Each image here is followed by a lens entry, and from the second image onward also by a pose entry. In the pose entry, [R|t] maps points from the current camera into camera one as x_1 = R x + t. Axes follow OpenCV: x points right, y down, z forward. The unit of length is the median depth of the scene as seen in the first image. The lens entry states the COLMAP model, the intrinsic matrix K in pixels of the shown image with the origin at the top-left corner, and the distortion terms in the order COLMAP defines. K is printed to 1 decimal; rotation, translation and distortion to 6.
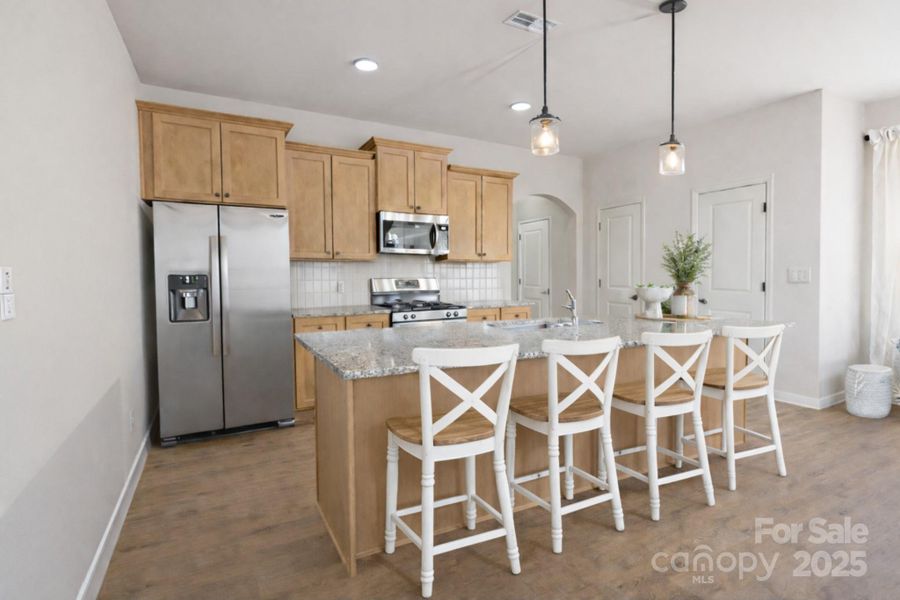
lens RADIAL K [[447.1, 0, 449.6], [0, 447.1, 287.6], [0, 0, 1]] dist [-0.000272, 0.000025]
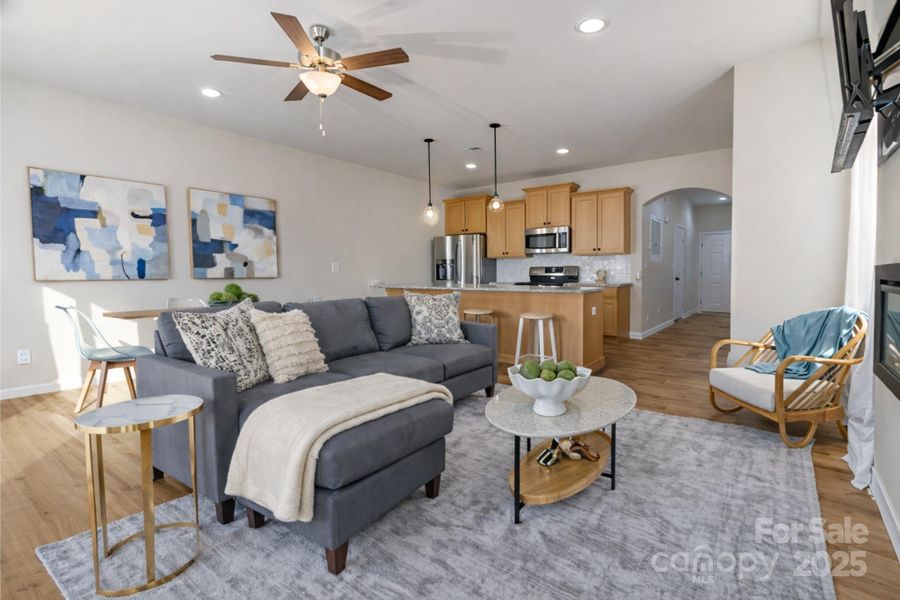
lens RADIAL K [[447.1, 0, 449.6], [0, 447.1, 287.6], [0, 0, 1]] dist [-0.000272, 0.000025]
pose [[0.435045, 0.022007, -0.900140, 1.264676], [-0.016419, 0.999729, 0.016506, 0.033126], [0.900259, 0.007599, 0.435289, -0.035545]]
